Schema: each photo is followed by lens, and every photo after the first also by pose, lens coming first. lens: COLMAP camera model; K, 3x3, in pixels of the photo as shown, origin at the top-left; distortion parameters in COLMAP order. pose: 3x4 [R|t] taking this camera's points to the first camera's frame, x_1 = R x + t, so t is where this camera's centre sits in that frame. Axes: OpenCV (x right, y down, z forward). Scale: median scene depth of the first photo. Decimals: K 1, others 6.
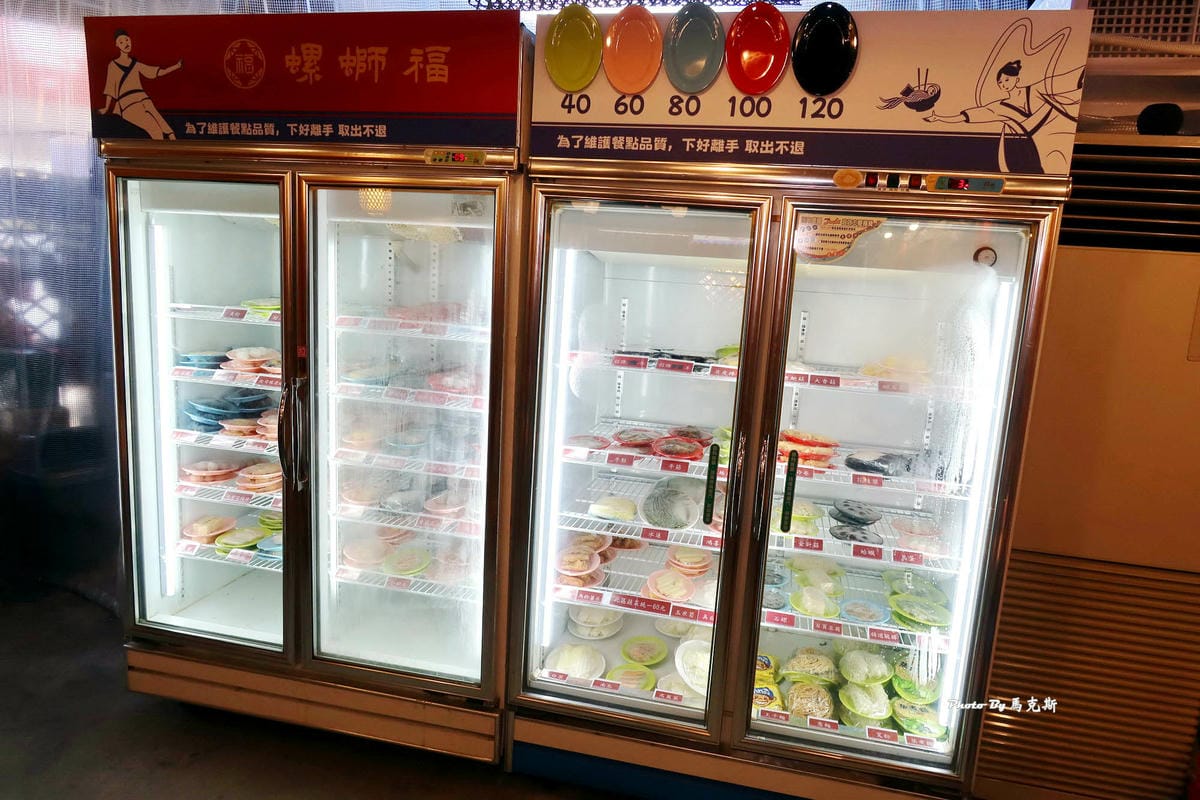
lens RADIAL K [[812.3, 0, 600.5], [0, 812.3, 394.4], [0, 0, 1]] dist [-0.006368, 0.004771]
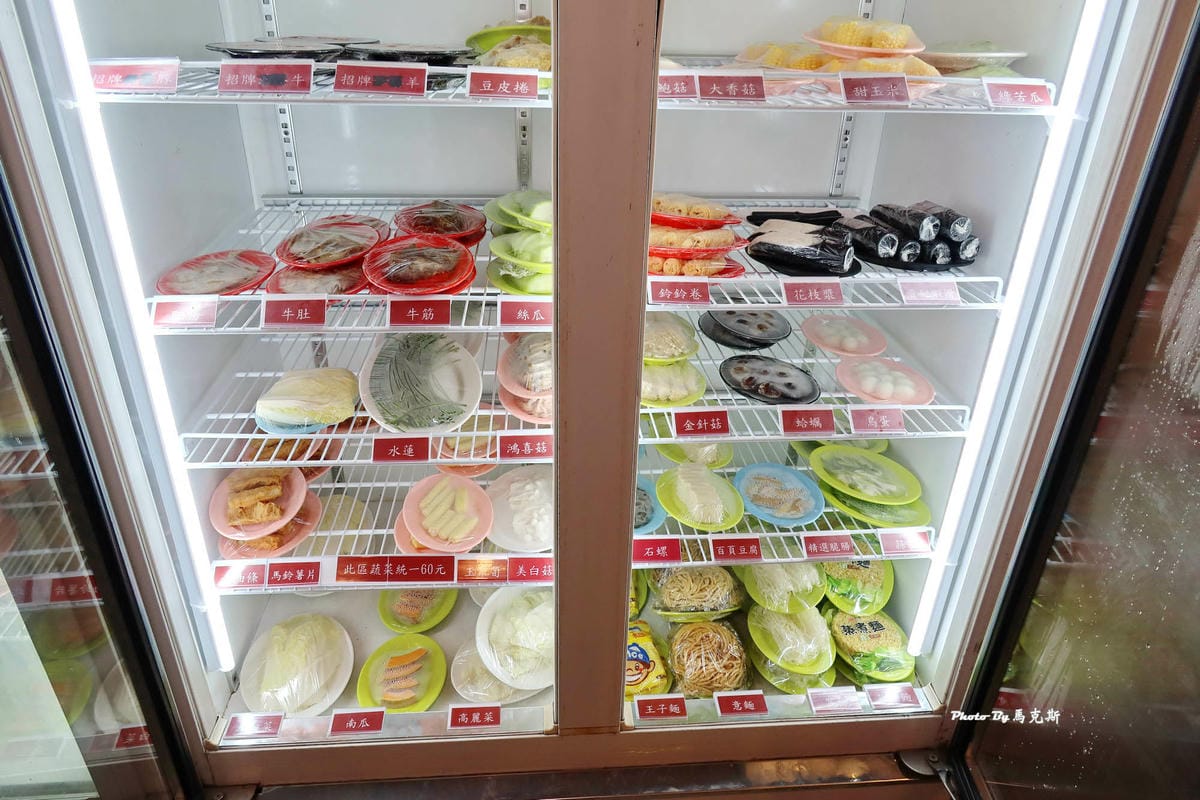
lens RADIAL K [[812.3, 0, 600.5], [0, 812.3, 394.4], [0, 0, 1]] dist [-0.006368, 0.004771]
pose [[0.948663, -0.180586, 0.259668, 0.059521], [0.084056, 0.935406, 0.343439, -0.016937], [-0.304916, -0.303982, 0.902564, 0.529232]]
